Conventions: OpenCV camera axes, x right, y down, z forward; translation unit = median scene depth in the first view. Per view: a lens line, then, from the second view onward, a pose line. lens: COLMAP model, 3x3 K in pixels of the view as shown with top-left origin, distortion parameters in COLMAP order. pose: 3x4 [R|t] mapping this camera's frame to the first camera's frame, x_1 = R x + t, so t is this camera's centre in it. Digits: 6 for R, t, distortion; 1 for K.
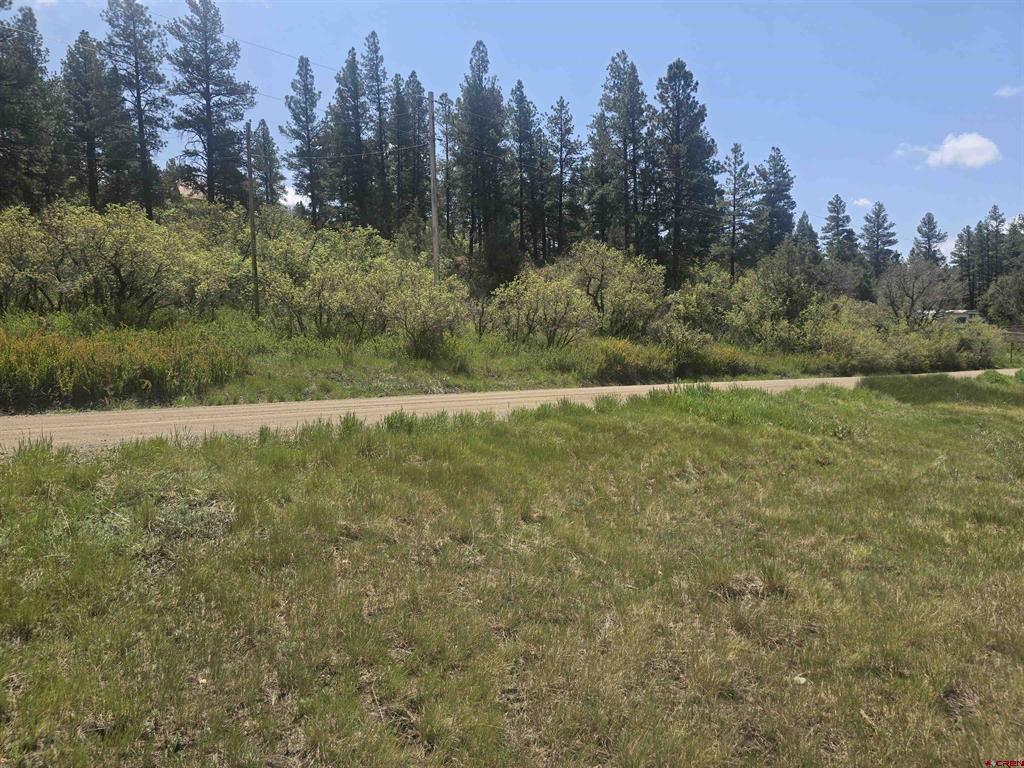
lens RADIAL K [[679.7, 0, 509.7], [0, 679.7, 389.3], [0, 0, 1]] dist [0.048853, -0.048498]
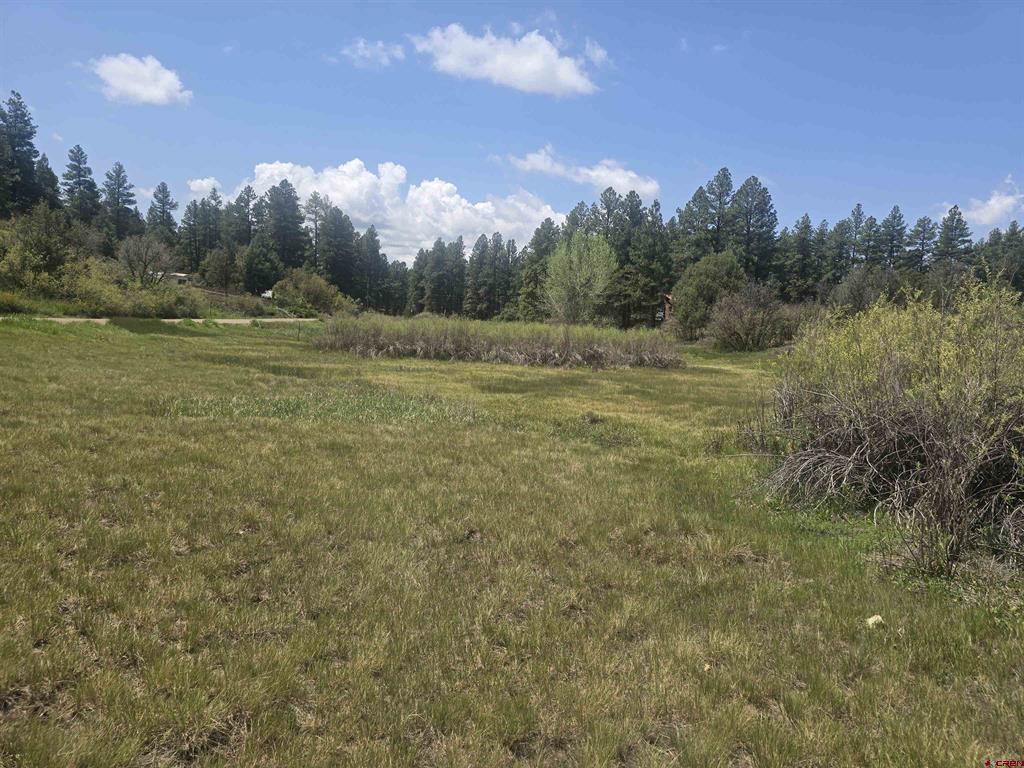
lens RADIAL K [[679.7, 0, 510.3], [0, 679.7, 380.7], [0, 0, 1]] dist [0.048853, -0.048498]
pose [[0.533976, -0.032635, 0.844870, -0.129472], [-0.020863, 0.998442, 0.051752, 0.009025], [-0.845242, -0.045261, 0.532463, -0.243900]]
